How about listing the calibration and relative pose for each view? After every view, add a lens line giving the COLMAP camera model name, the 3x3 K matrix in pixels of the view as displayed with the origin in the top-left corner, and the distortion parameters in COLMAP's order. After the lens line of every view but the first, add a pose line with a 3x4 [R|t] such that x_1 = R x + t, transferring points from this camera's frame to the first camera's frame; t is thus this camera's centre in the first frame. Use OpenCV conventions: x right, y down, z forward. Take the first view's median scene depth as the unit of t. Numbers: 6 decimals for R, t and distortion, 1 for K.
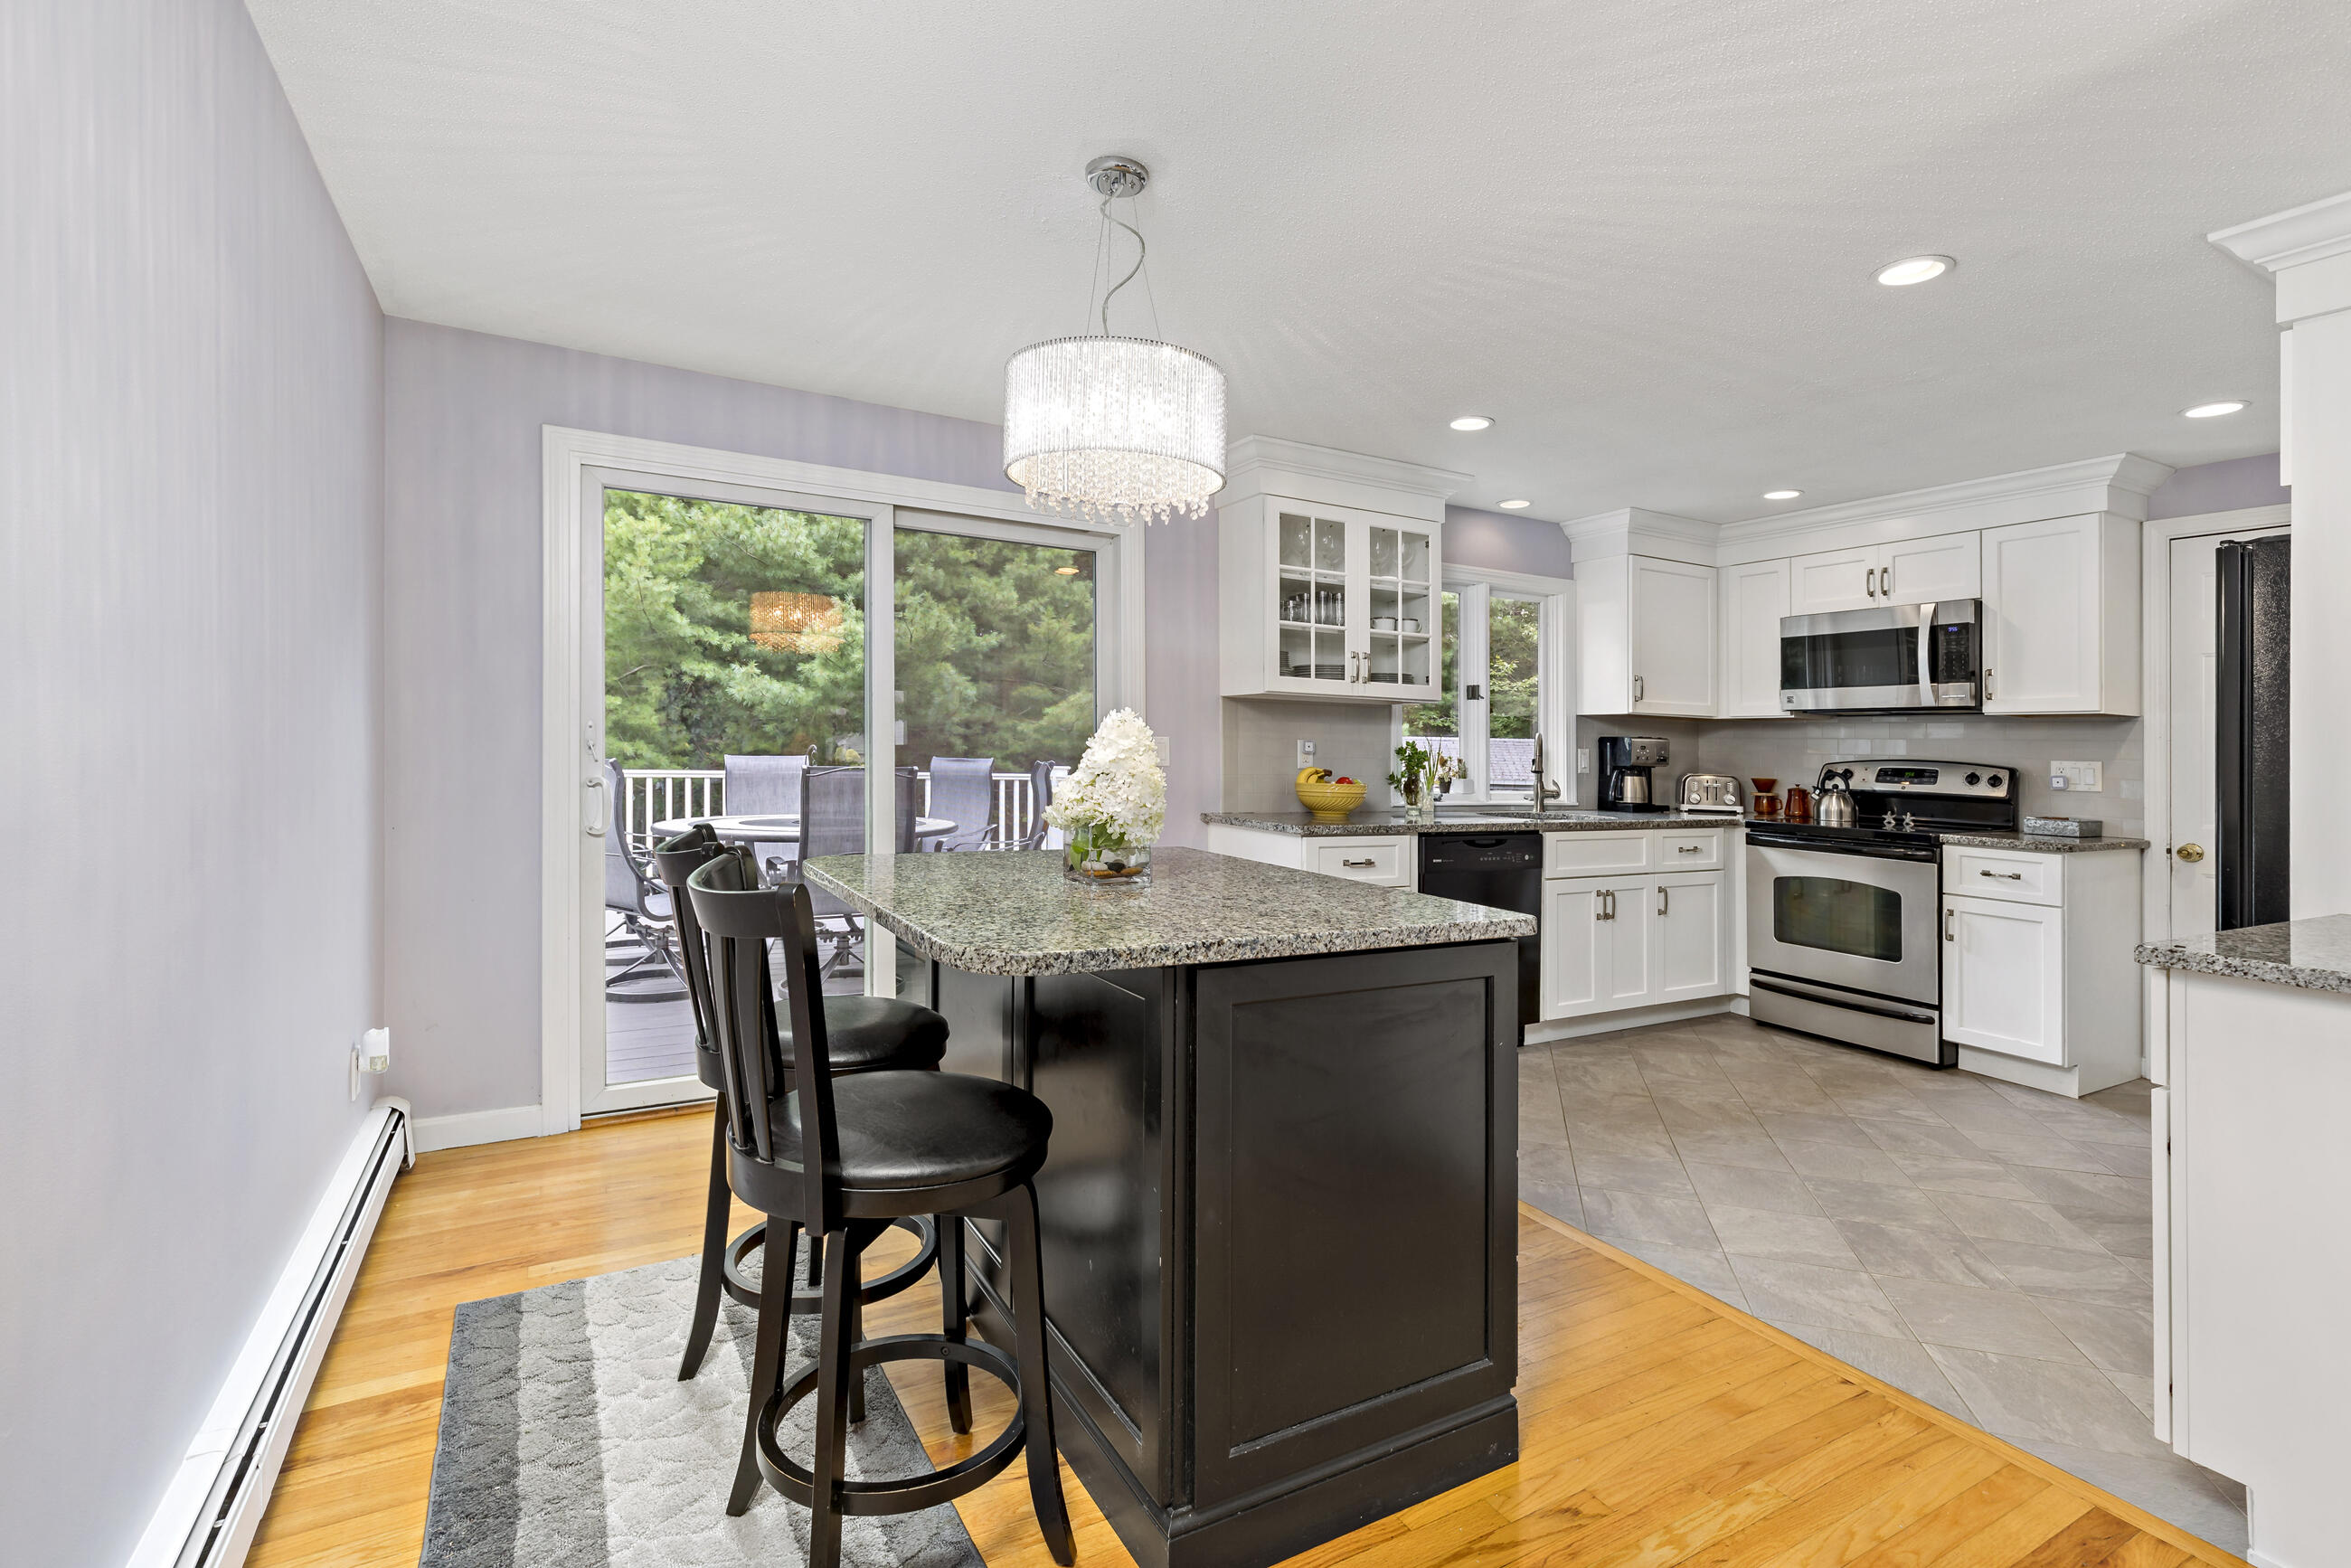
lens RADIAL K [[1066.3, 0, 1167.8], [0, 1066.3, 722.4], [0, 0, 1]] dist [0.001070, -0.000250]
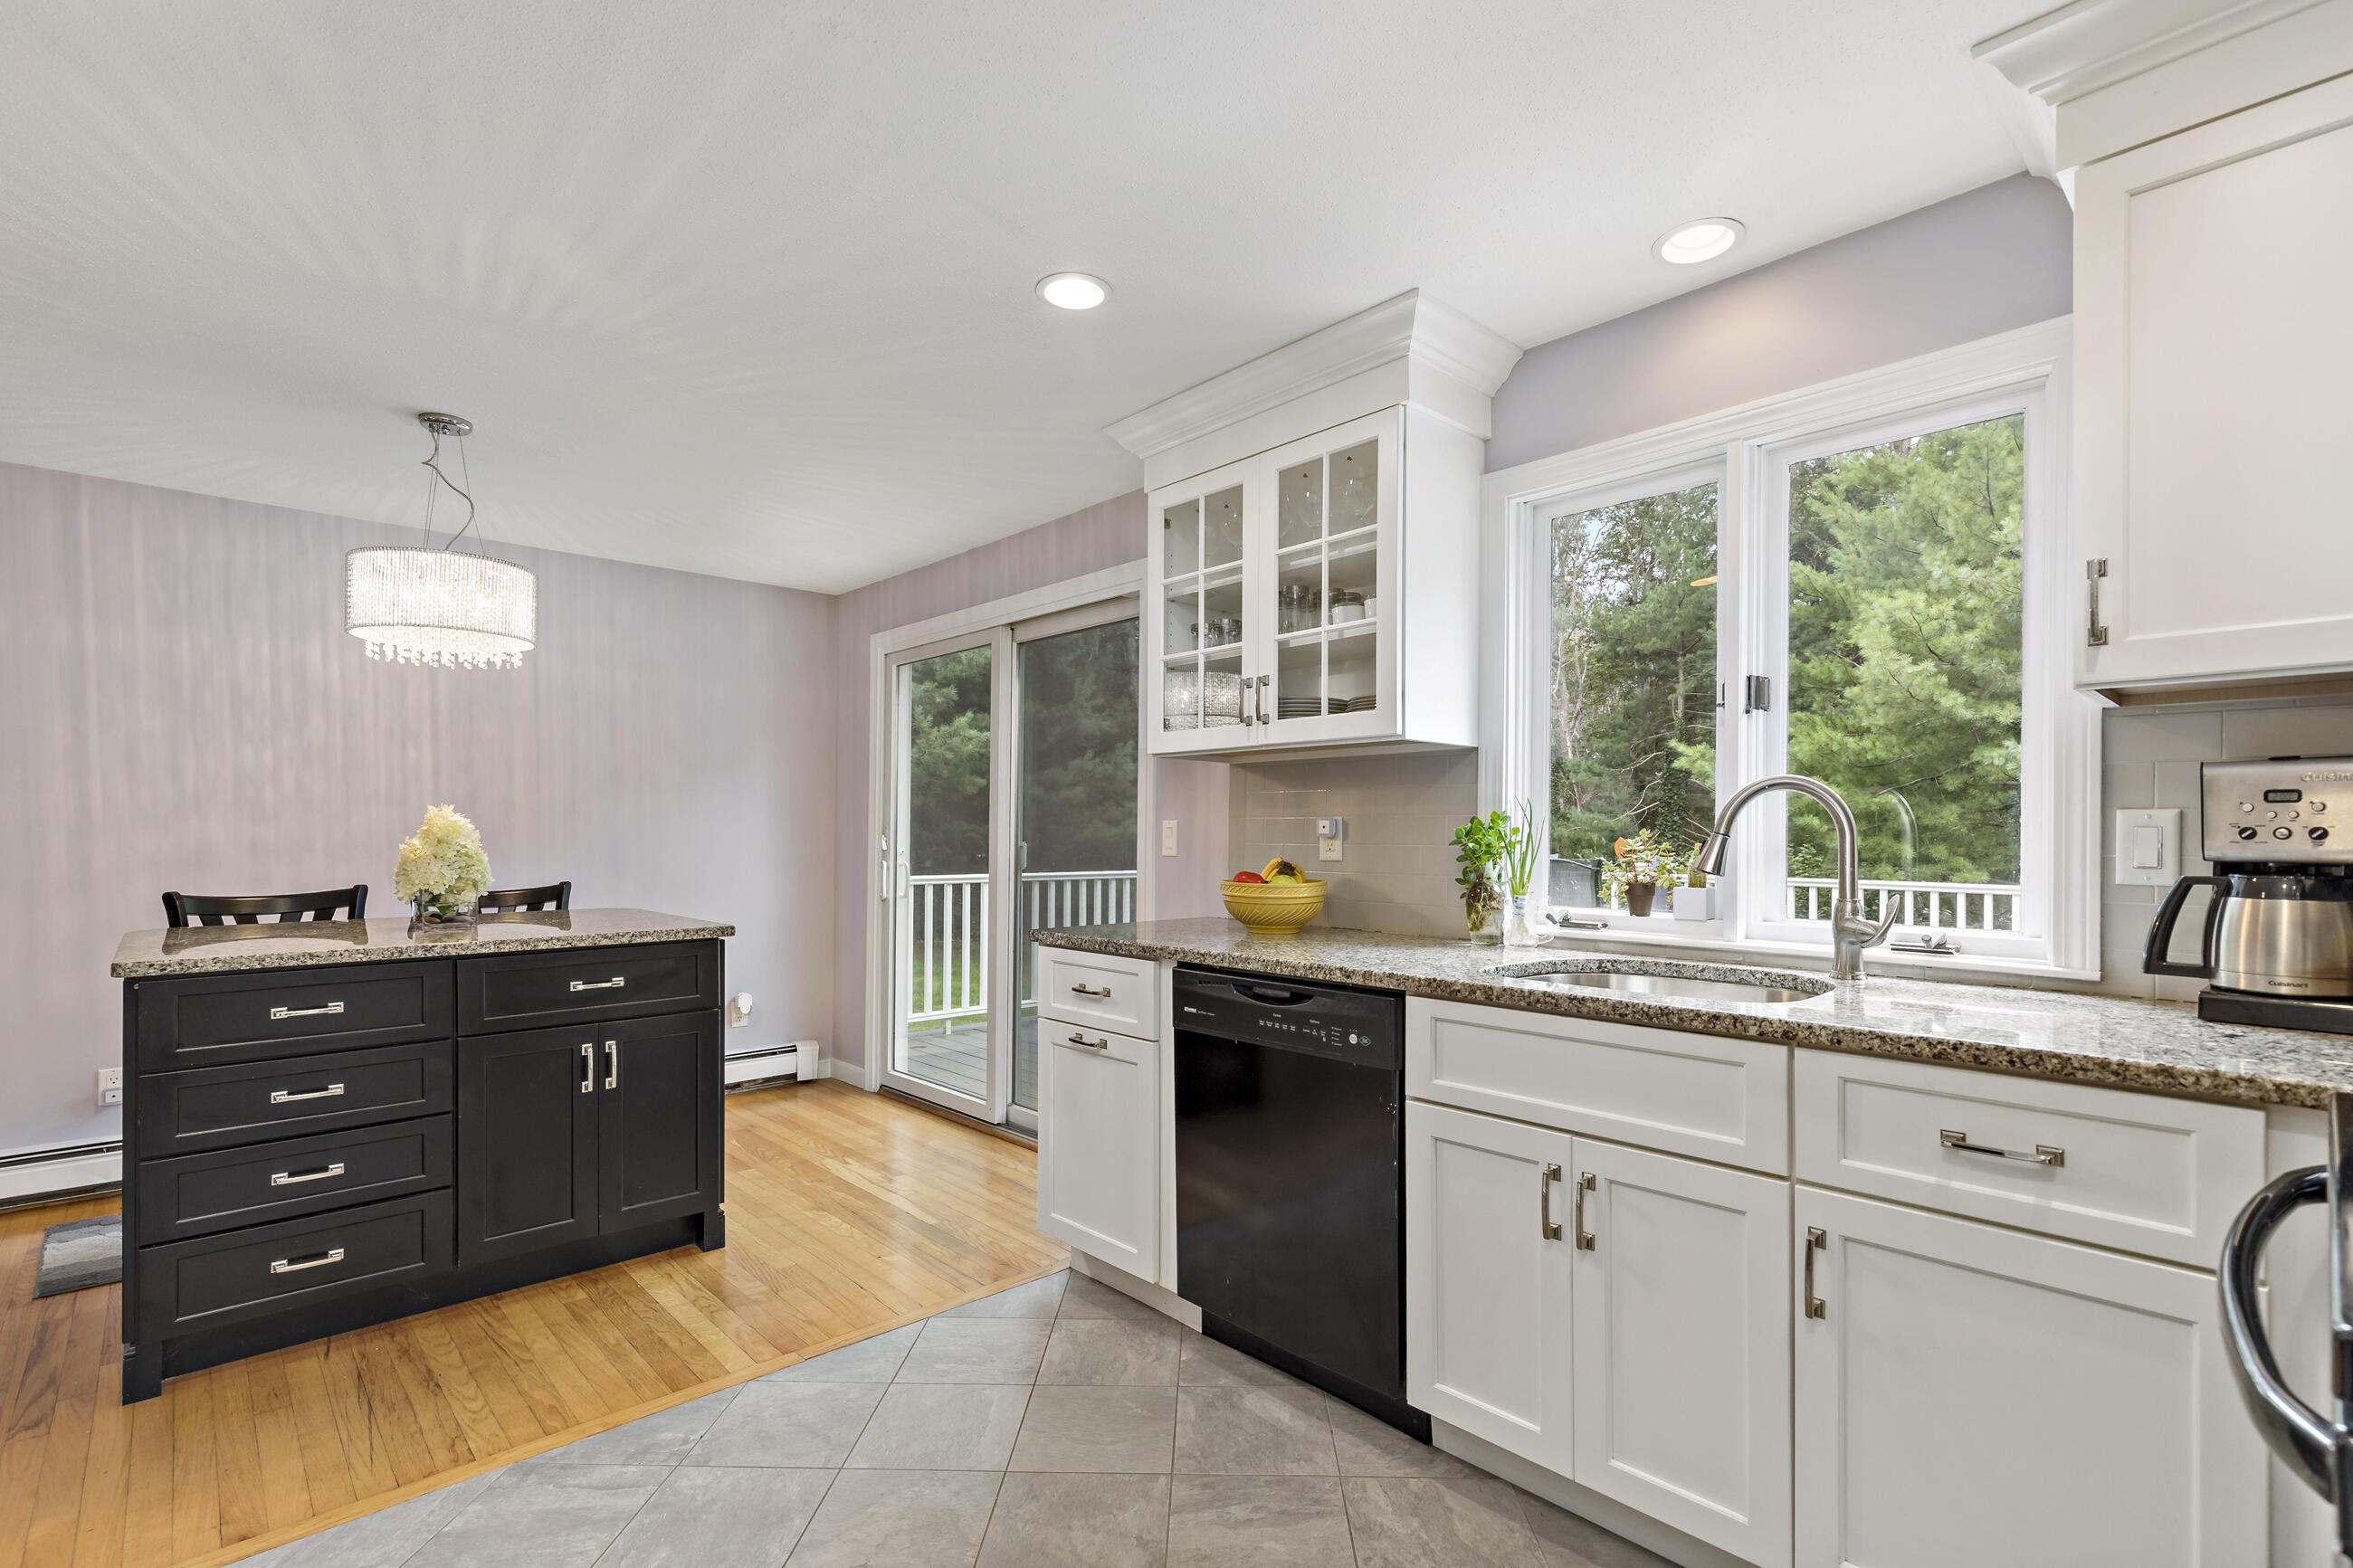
lens RADIAL K [[1042.2, 0, 1176.8], [0, 1042.2, 839.1], [0, 0, 1]] dist [0.000481, -0.000242]
pose [[0.266452, -0.021241, -0.963614, 0.734040], [0.022228, 0.999627, -0.015888, 0.038343], [0.963592, -0.017186, 0.266824, 0.751187]]
